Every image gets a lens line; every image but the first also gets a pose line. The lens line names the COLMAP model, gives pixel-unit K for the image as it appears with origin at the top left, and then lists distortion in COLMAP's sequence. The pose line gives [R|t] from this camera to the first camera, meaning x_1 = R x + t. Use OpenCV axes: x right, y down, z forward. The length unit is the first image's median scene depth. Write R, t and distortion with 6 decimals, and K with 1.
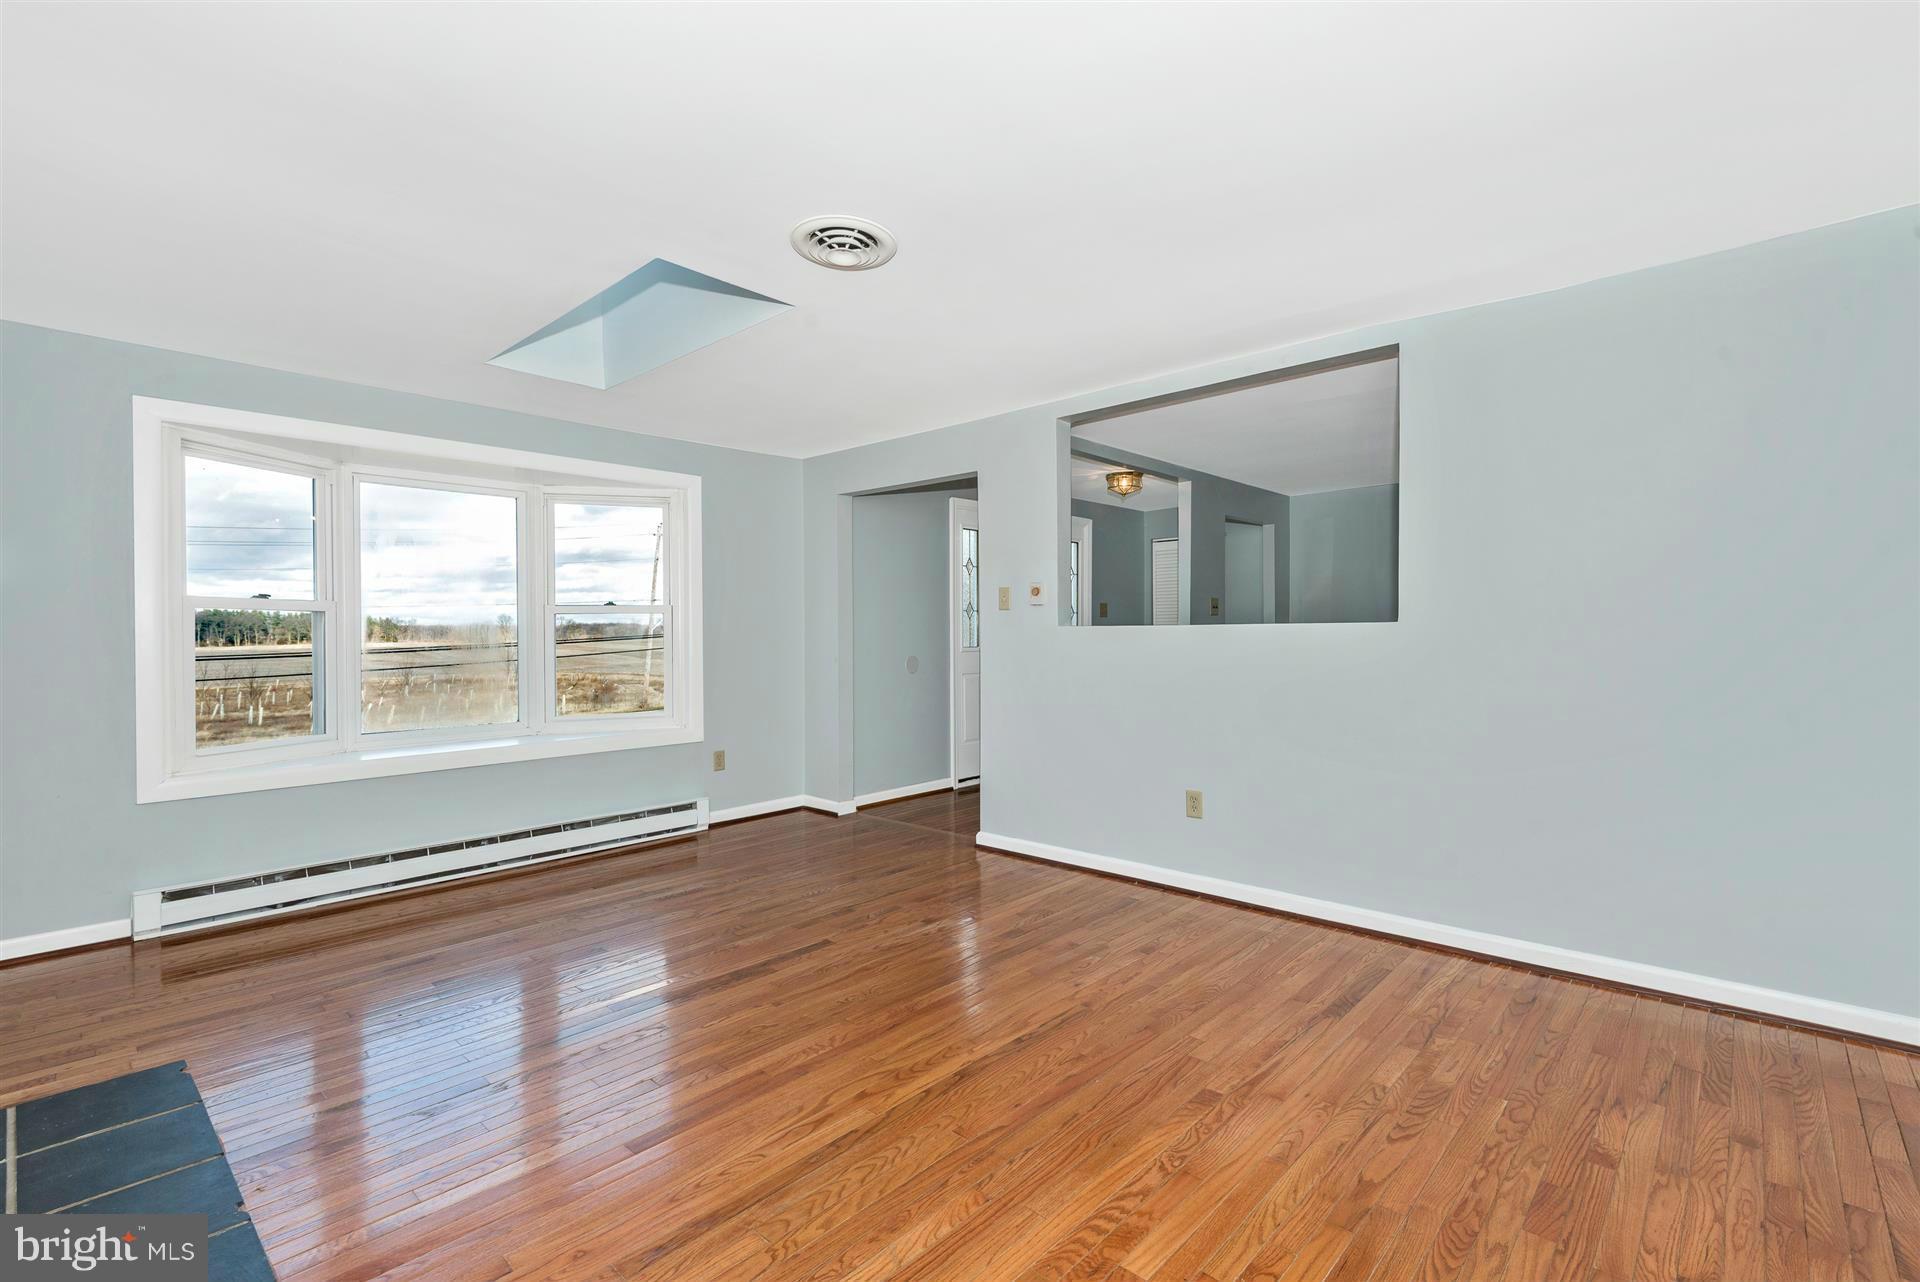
lens RADIAL K [[868.3, 0, 954.9], [0, 868.3, 635.9], [0, 0, 1]] dist [0.036859, -0.020520]
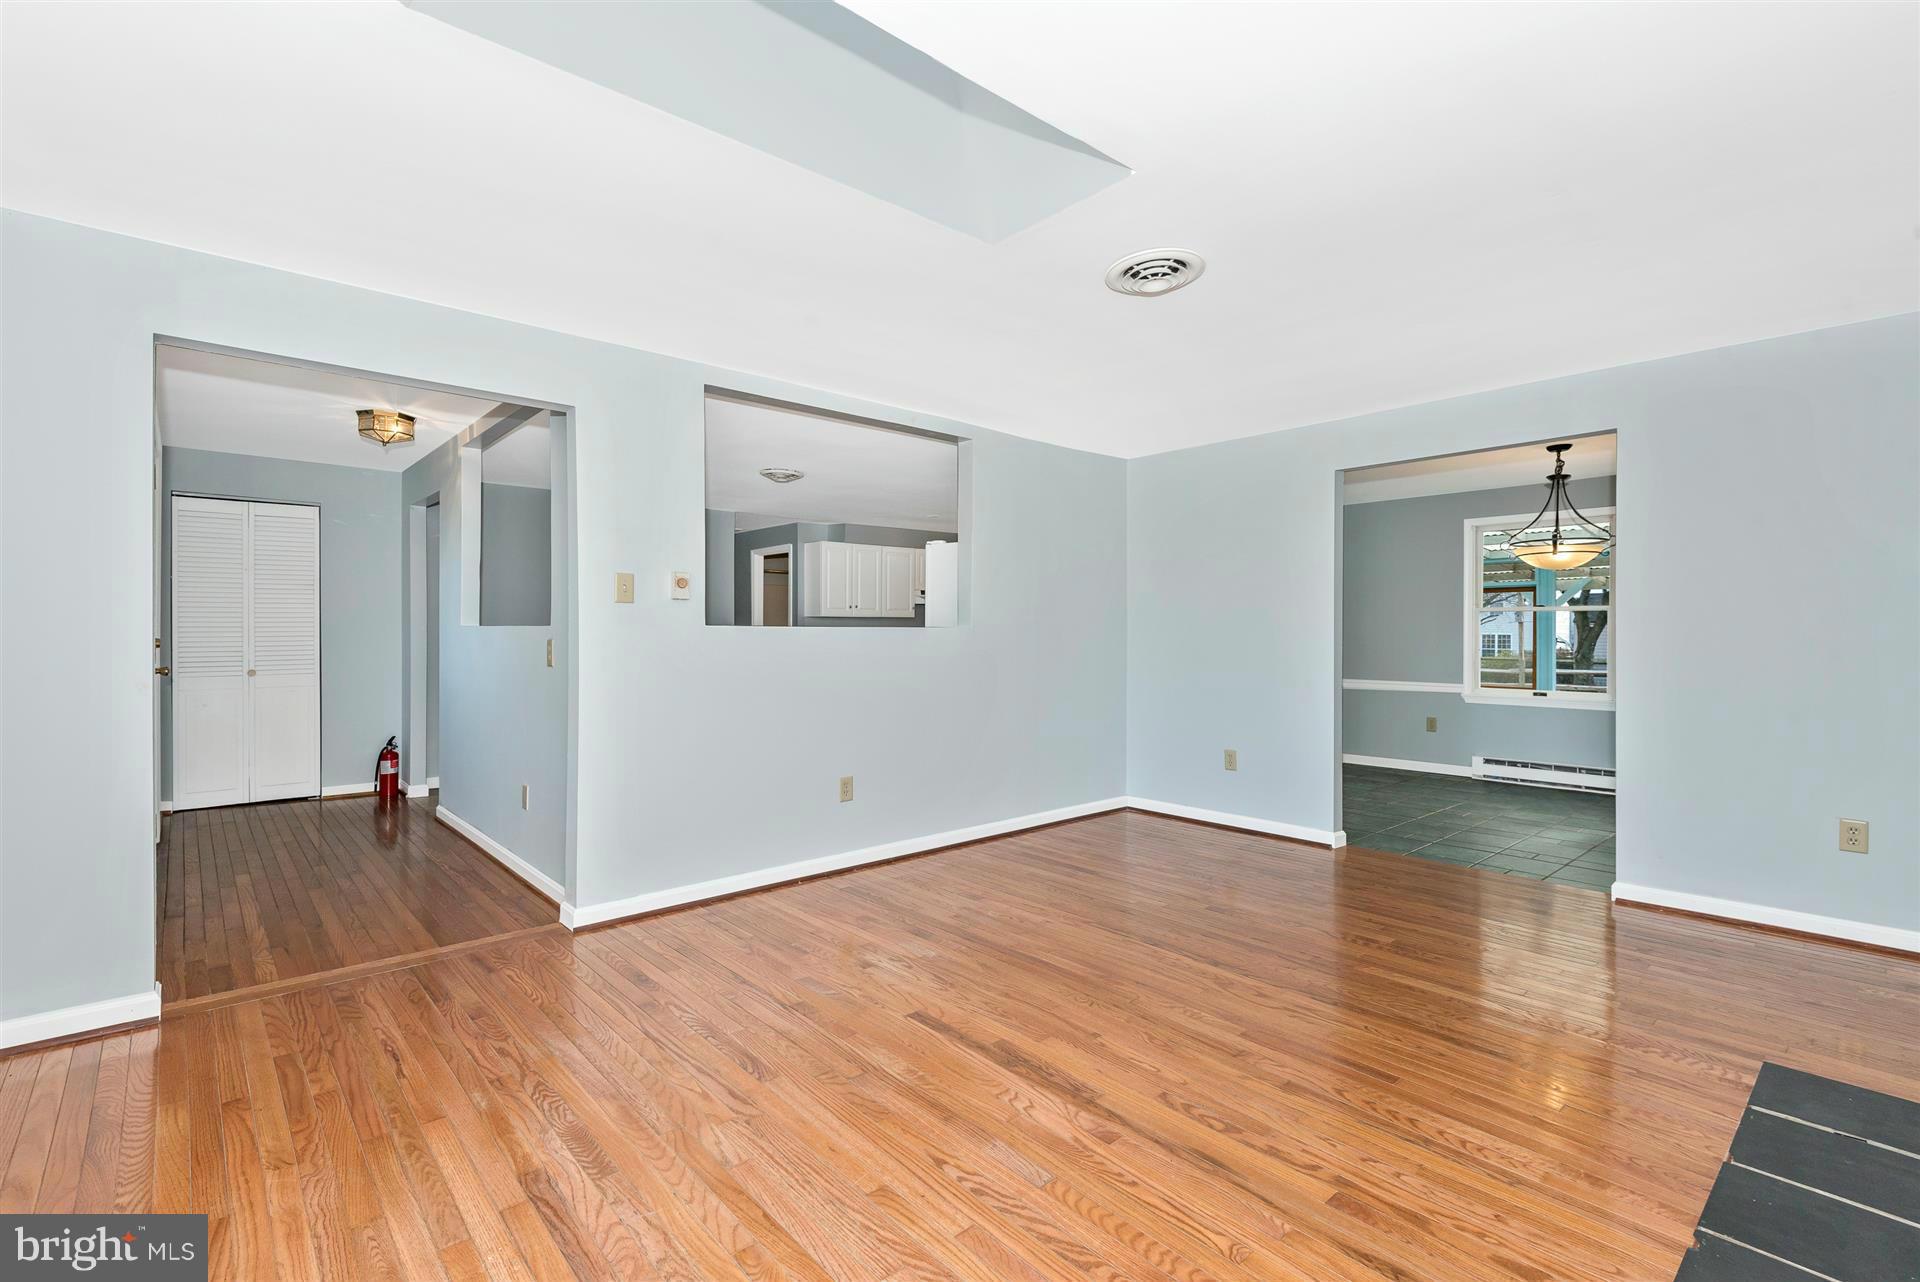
lens RADIAL K [[868.3, 0, 954.9], [0, 868.3, 635.9], [0, 0, 1]] dist [0.036859, -0.020520]
pose [[0.092533, 0.002016, 0.995708, -0.896405], [0.001820, 0.999996, -0.002193, 0.000968], [-0.995708, 0.002015, 0.092529, 0.836935]]
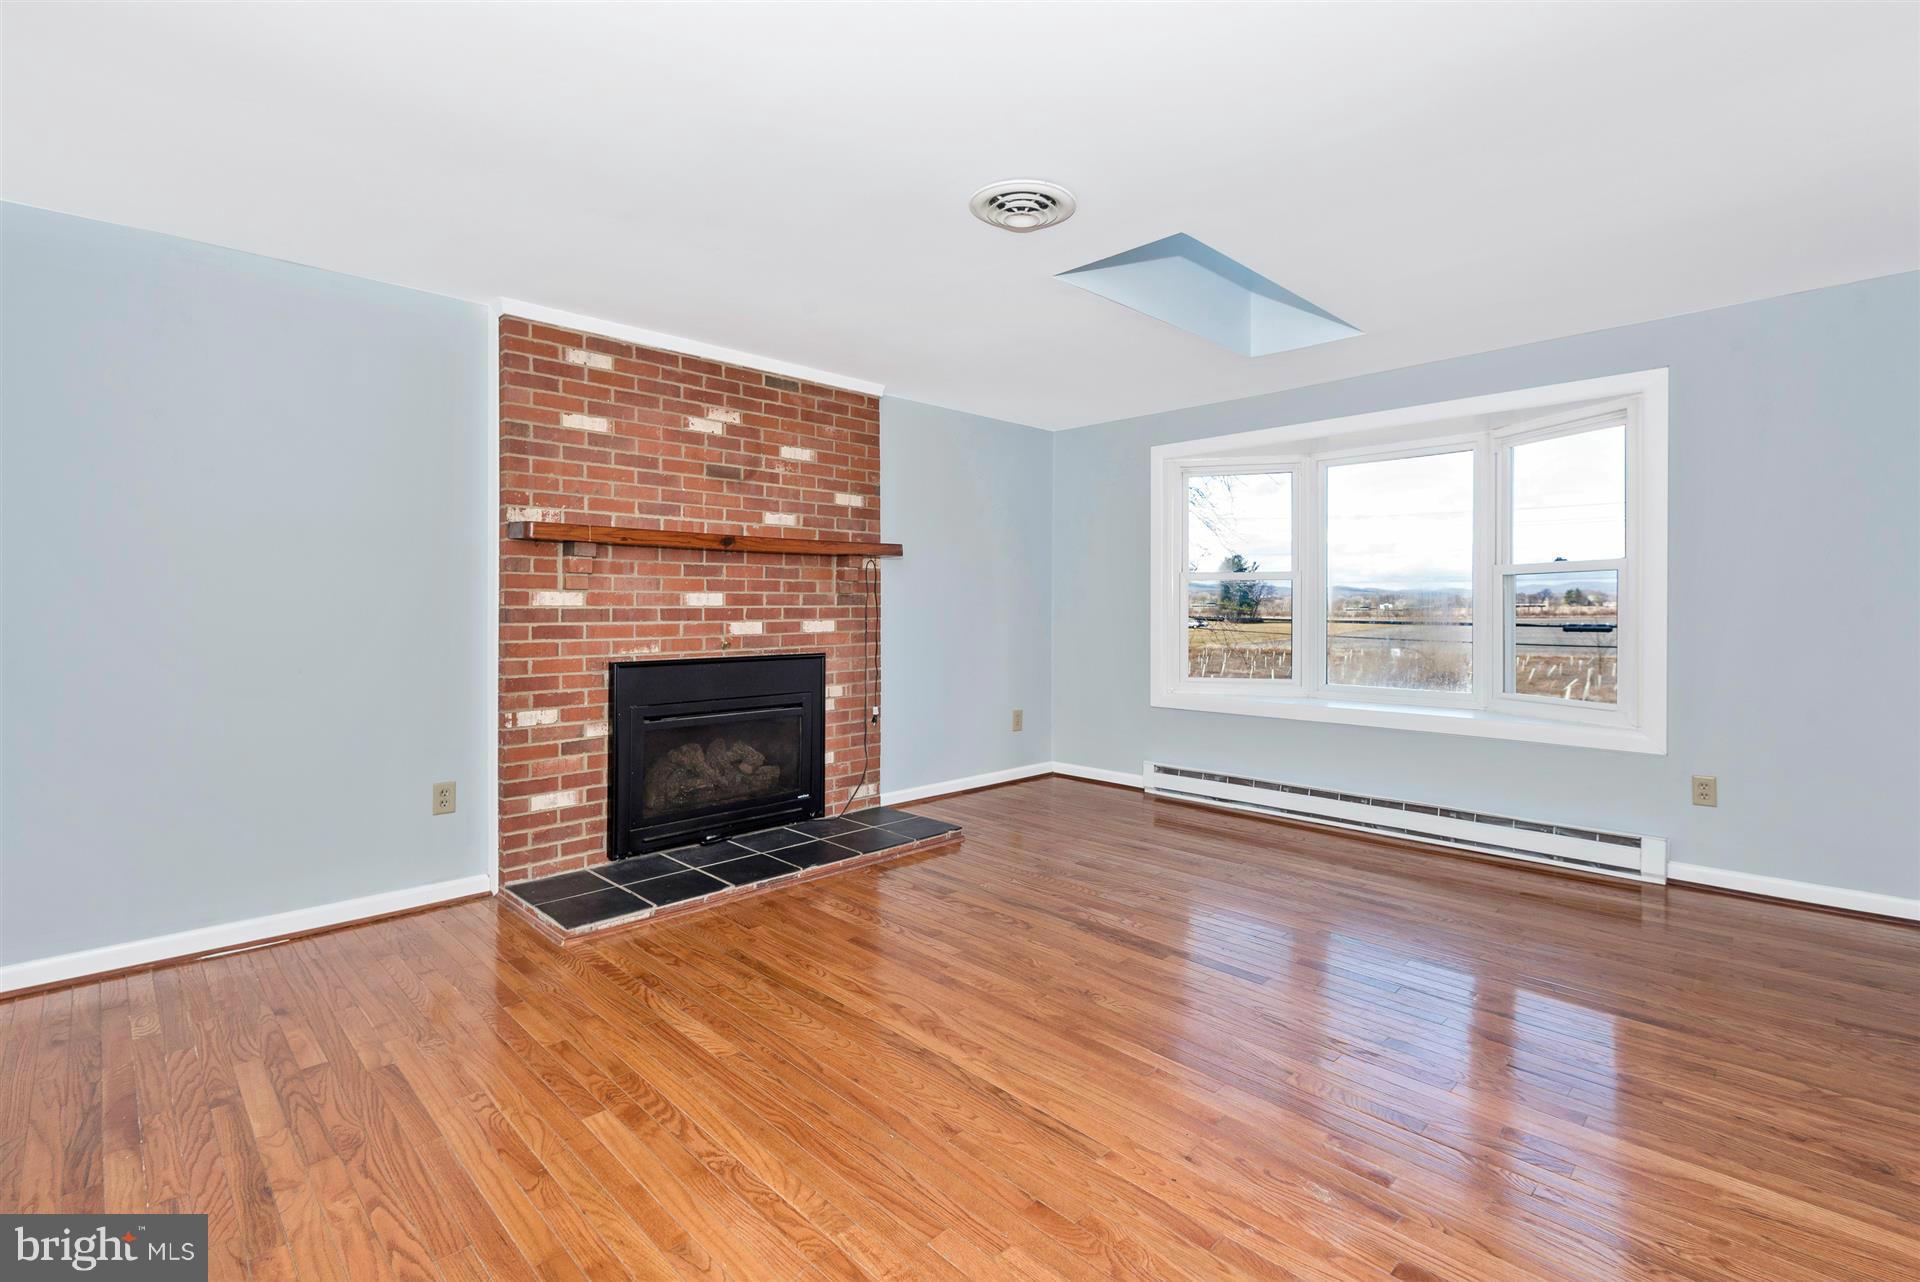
lens RADIAL K [[868.3, 0, 954.9], [0, 868.3, 635.9], [0, 0, 1]] dist [0.036859, -0.020520]
pose [[-0.043653, 0.043463, -0.998101, 0.629361], [-0.002478, 0.999045, 0.043613, -0.002742], [0.999044, 0.004377, -0.043504, 0.707678]]
